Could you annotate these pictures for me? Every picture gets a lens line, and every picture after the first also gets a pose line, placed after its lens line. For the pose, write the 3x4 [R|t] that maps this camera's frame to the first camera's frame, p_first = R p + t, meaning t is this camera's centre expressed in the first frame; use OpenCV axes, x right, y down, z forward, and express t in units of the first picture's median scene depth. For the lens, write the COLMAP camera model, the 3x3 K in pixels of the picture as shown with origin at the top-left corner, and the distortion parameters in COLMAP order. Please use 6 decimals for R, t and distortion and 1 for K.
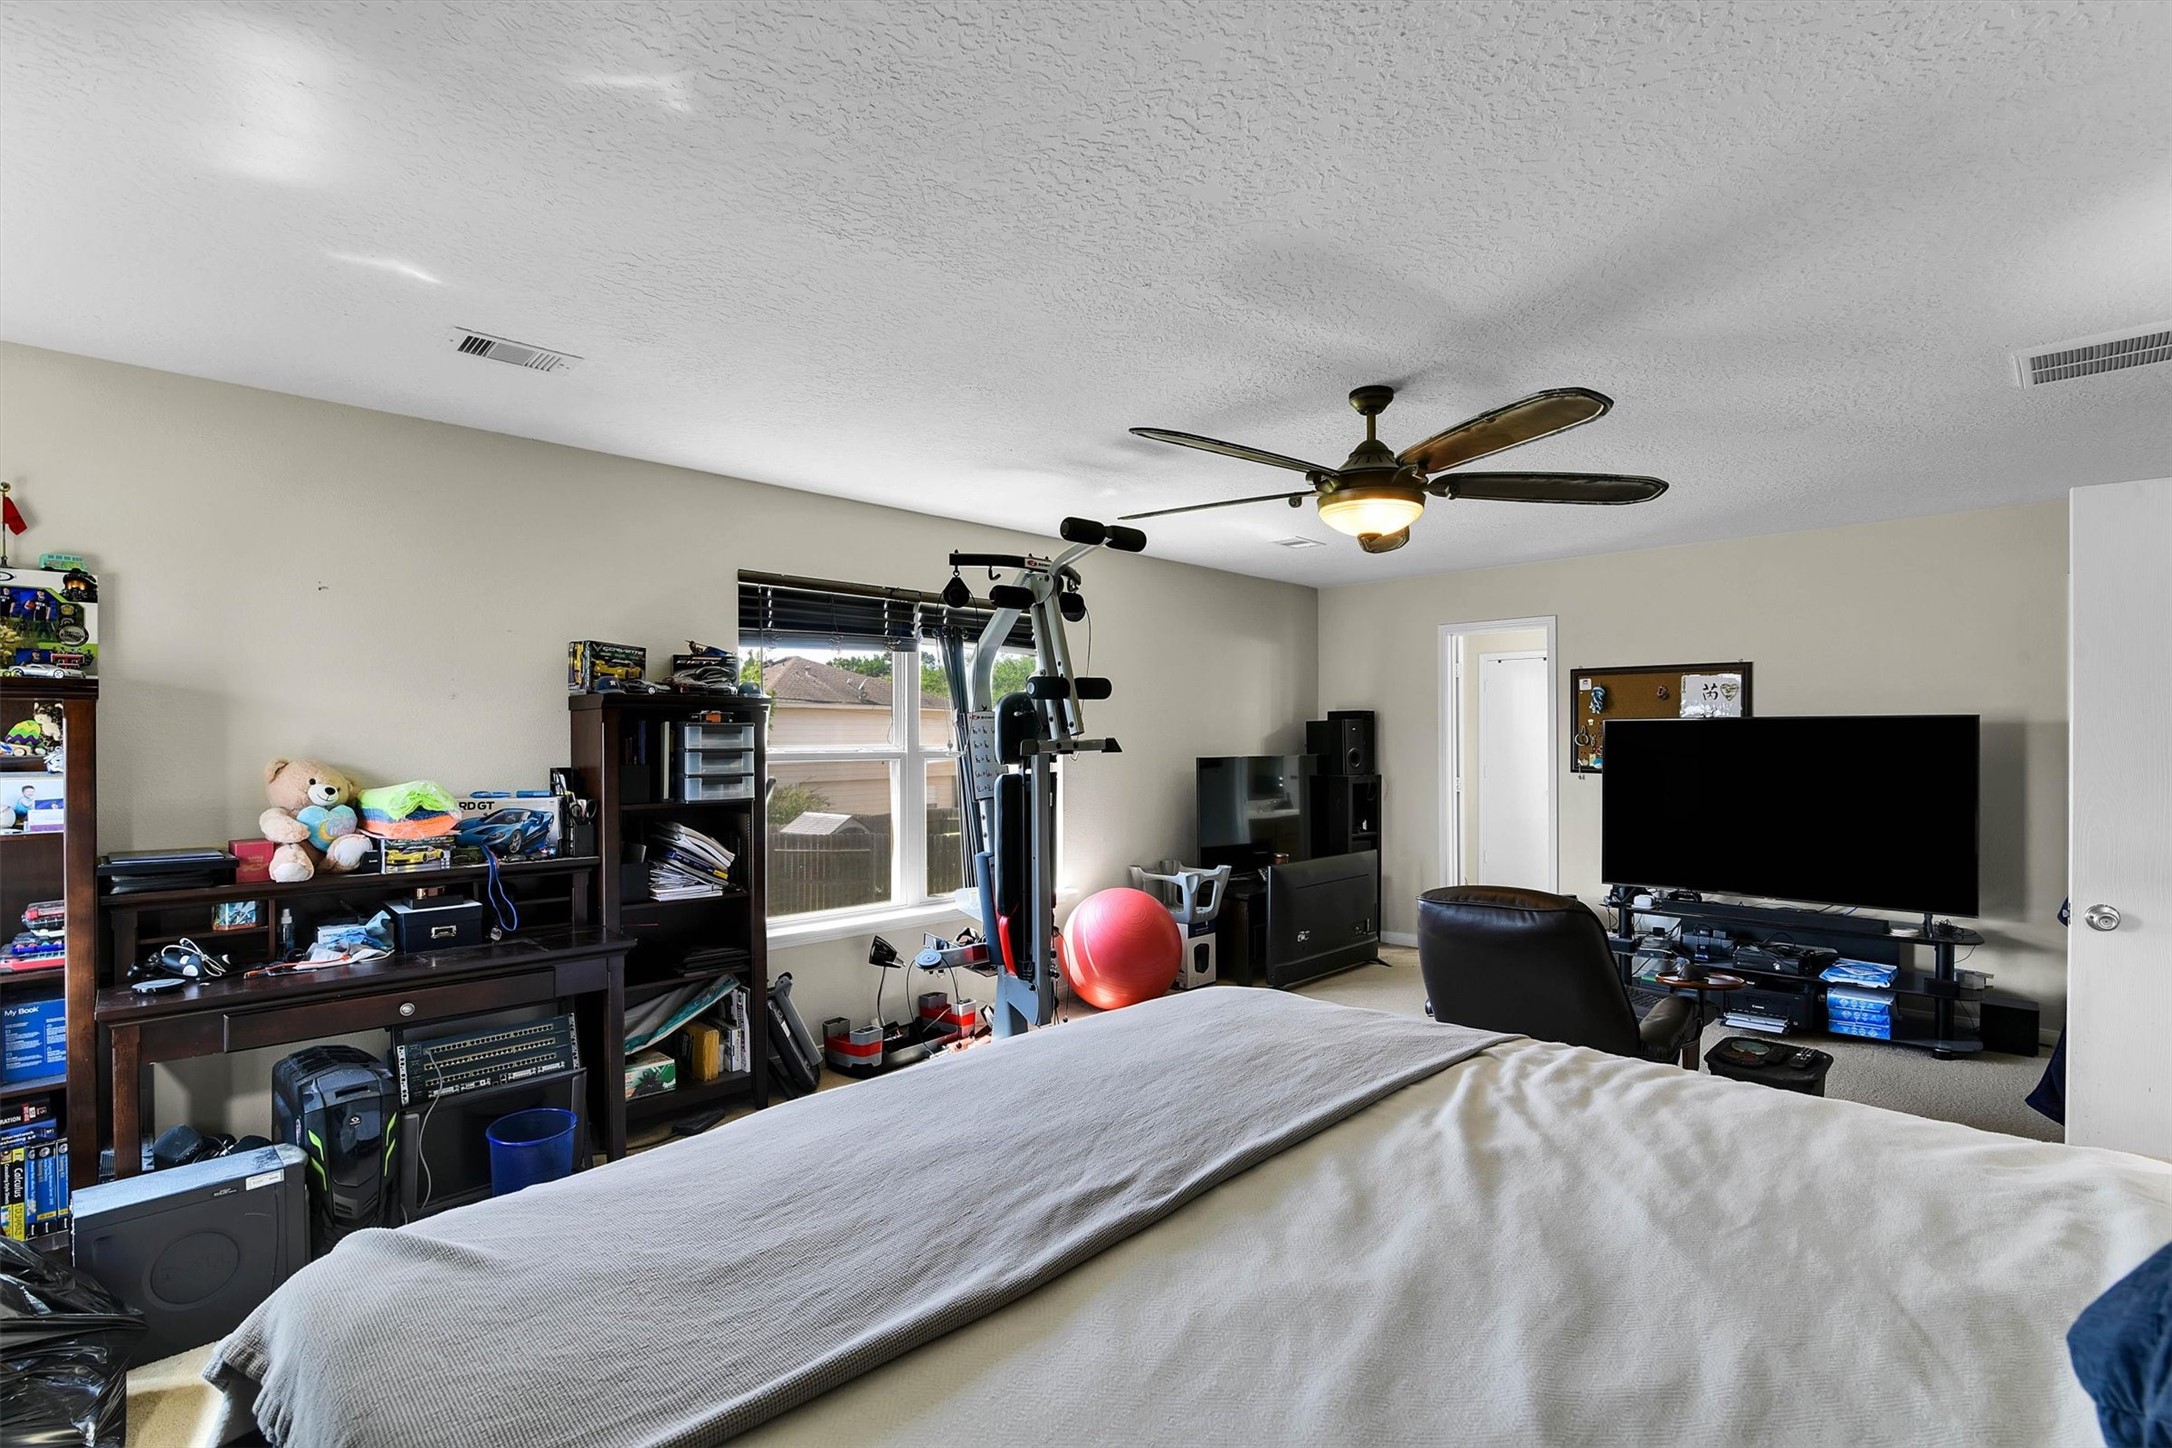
lens RADIAL K [[996.9, 0, 1089.9], [0, 996.9, 735.2], [0, 0, 1]] dist [-0.013116, -0.000511]
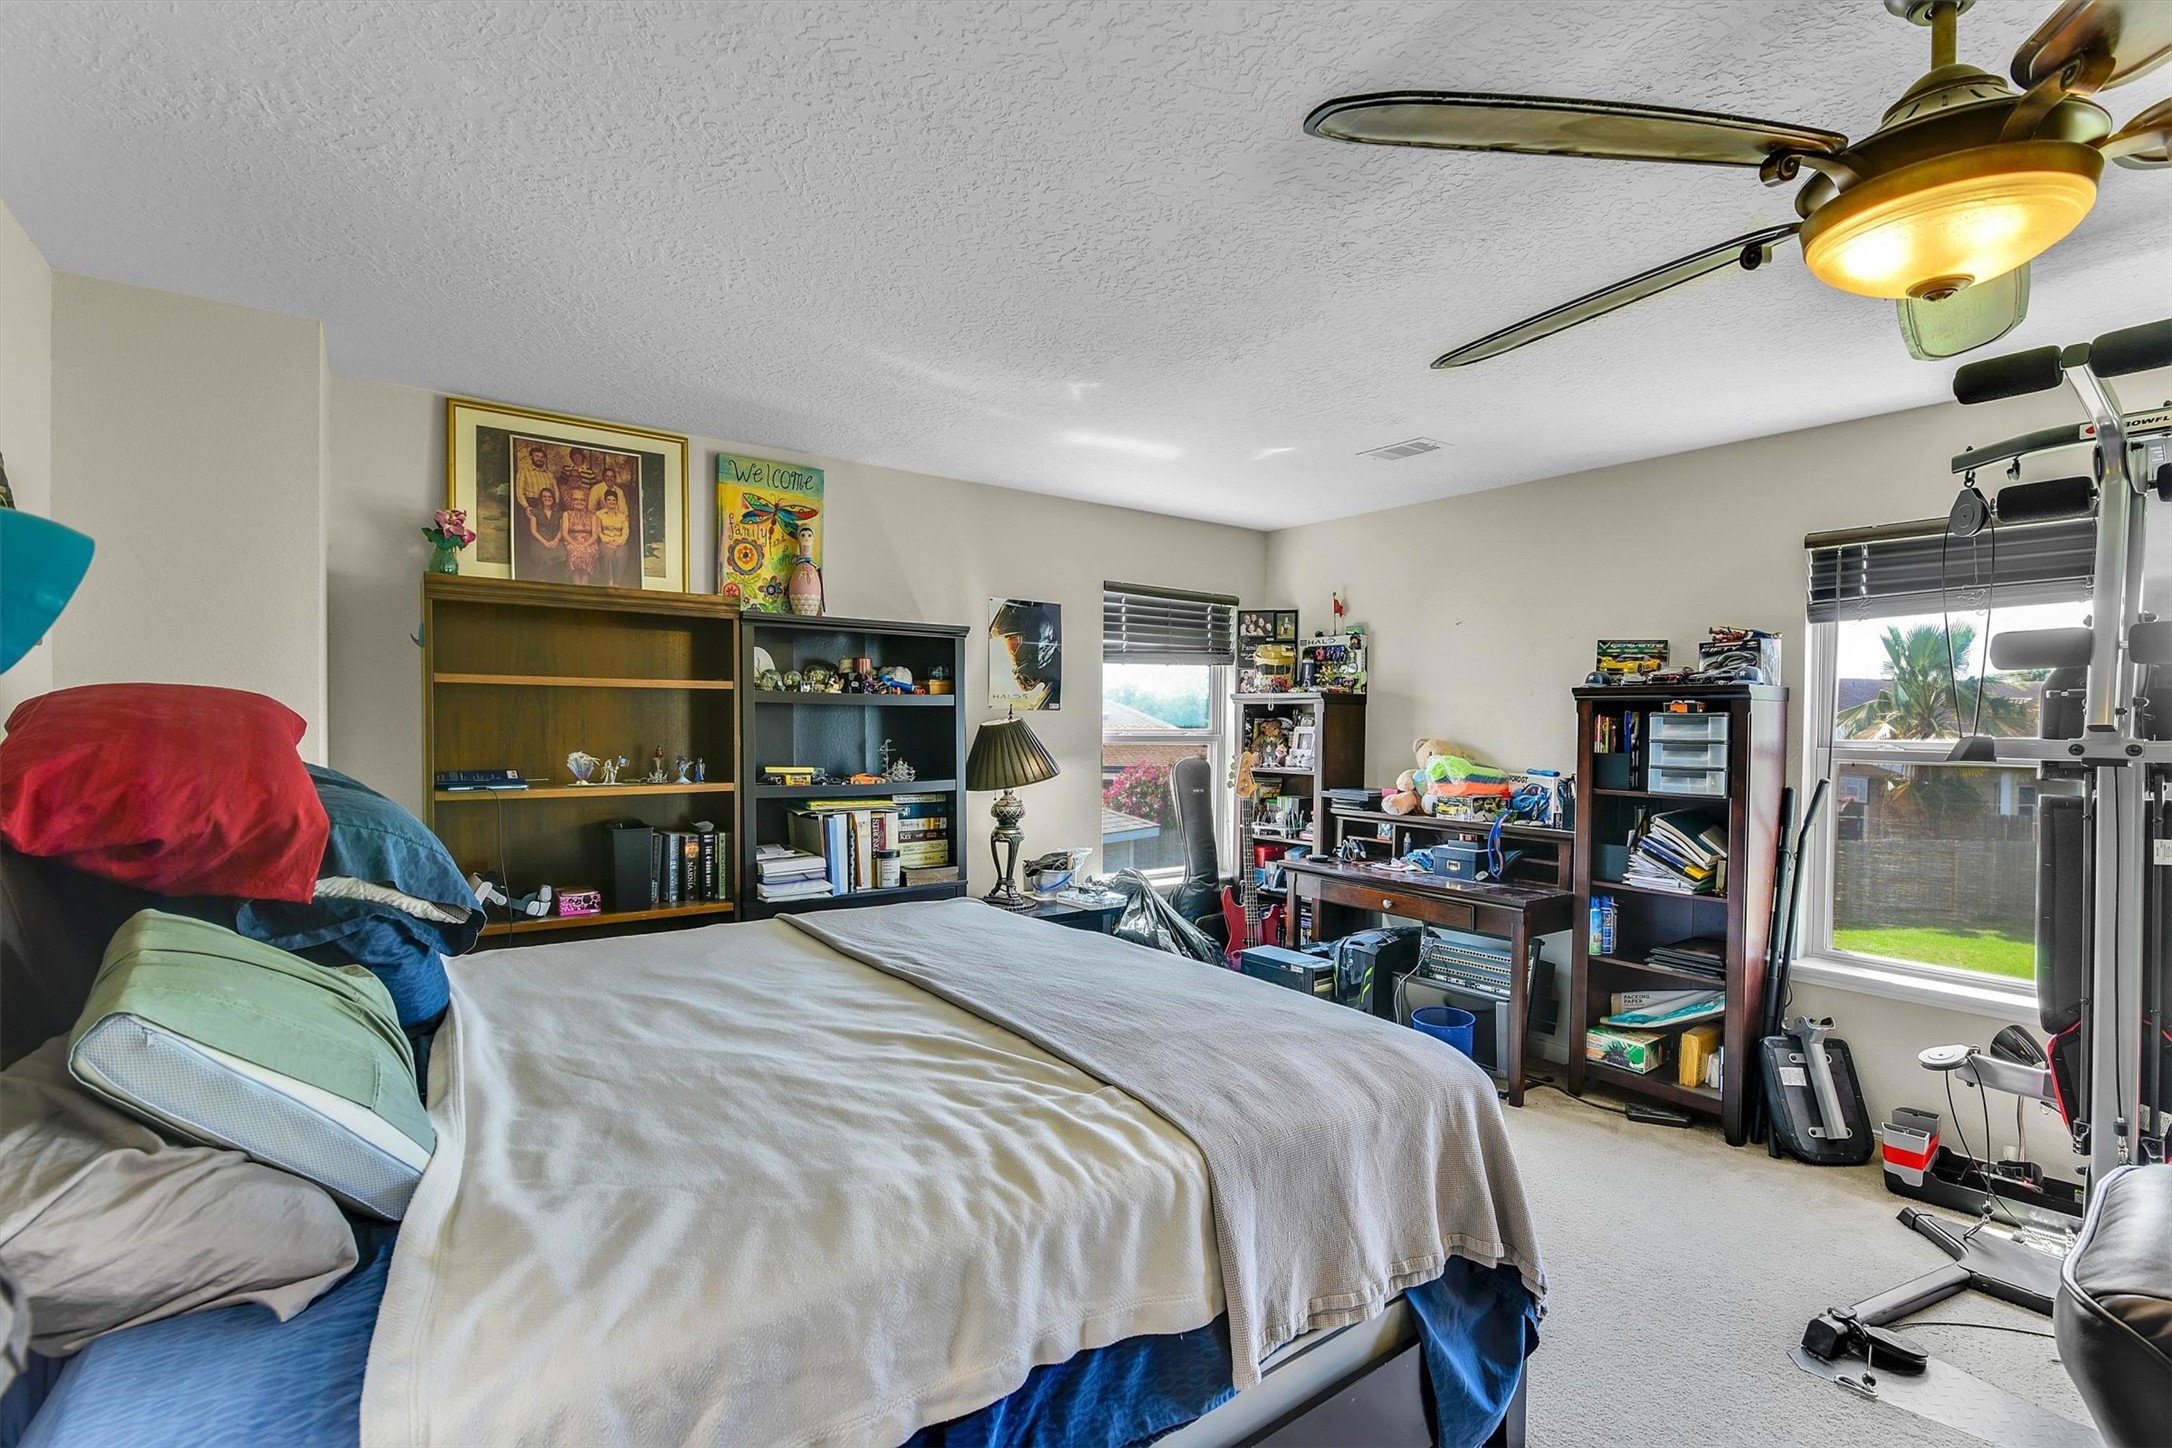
lens RADIAL K [[996.9, 0, 1089.9], [0, 996.9, 735.2], [0, 0, 1]] dist [-0.013116, -0.000511]
pose [[-0.156545, 0.014635, -0.987562, 1.294738], [-0.010445, 0.999810, 0.016472, -0.001778], [0.987616, 0.012894, -0.156362, 1.153375]]
